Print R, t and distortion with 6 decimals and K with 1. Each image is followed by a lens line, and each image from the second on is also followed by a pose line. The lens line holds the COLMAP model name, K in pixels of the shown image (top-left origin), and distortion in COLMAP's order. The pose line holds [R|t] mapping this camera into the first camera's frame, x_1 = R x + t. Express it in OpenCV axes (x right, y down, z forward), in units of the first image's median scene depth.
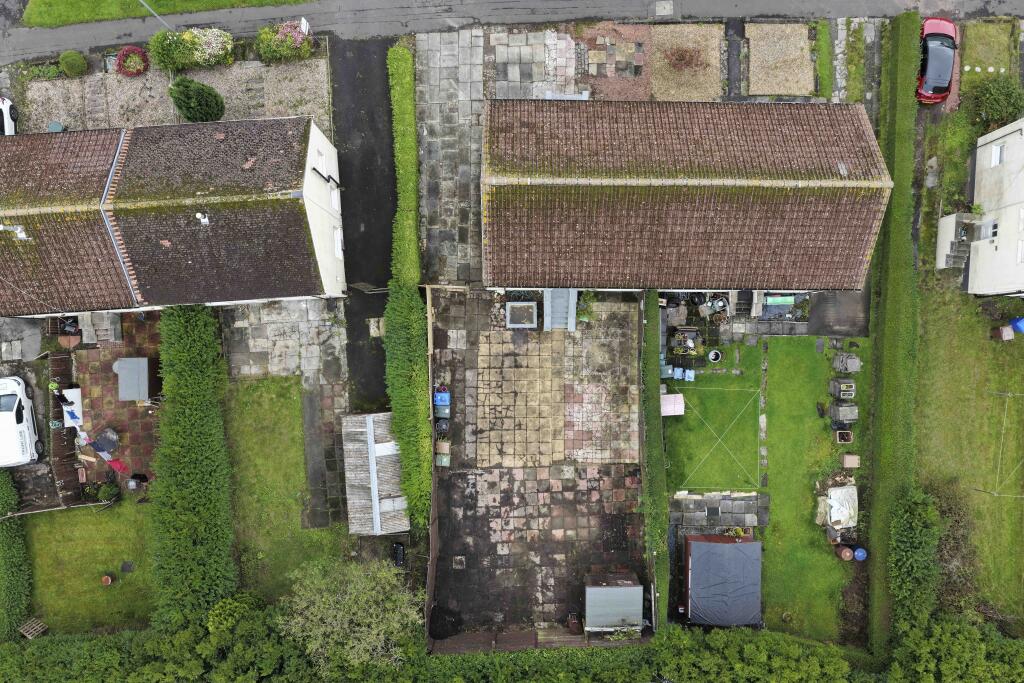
lens RADIAL K [[864.9, 0, 512.0], [0, 864.9, 341.5], [0, 0, 1]] dist [0.002147, 0.004073]
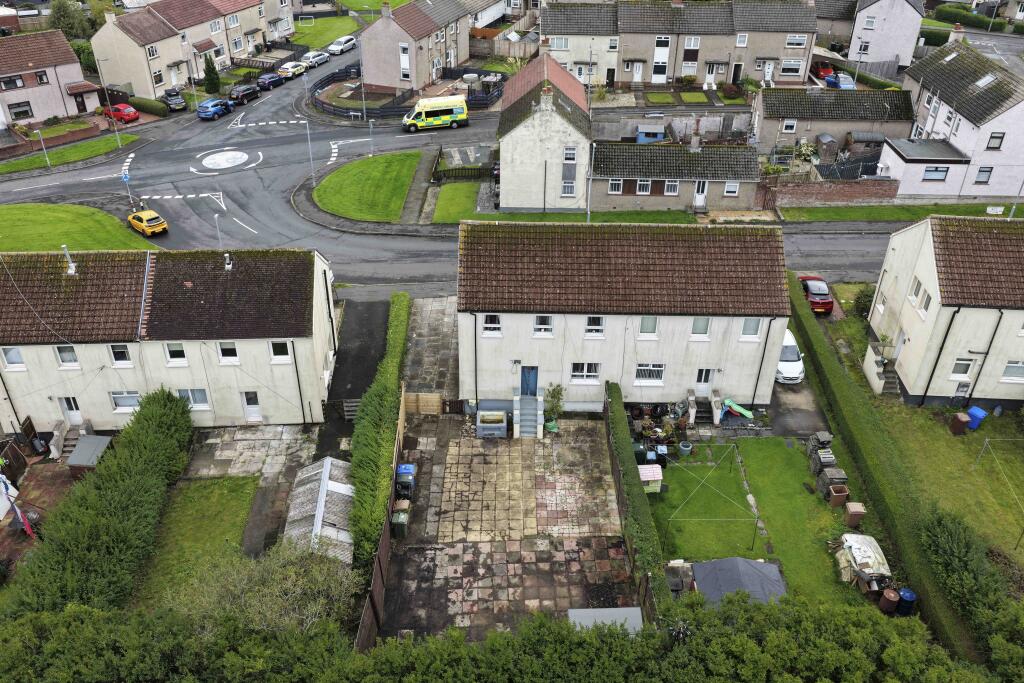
lens RADIAL K [[864.9, 0, 512.0], [0, 864.9, 341.5], [0, 0, 1]] dist [0.002147, 0.004073]
pose [[0.999945, 0.008030, 0.006737, 0.027035], [0.001401, 0.534562, -0.845128, 0.775088], [-0.010388, 0.845091, 0.534522, 0.363357]]
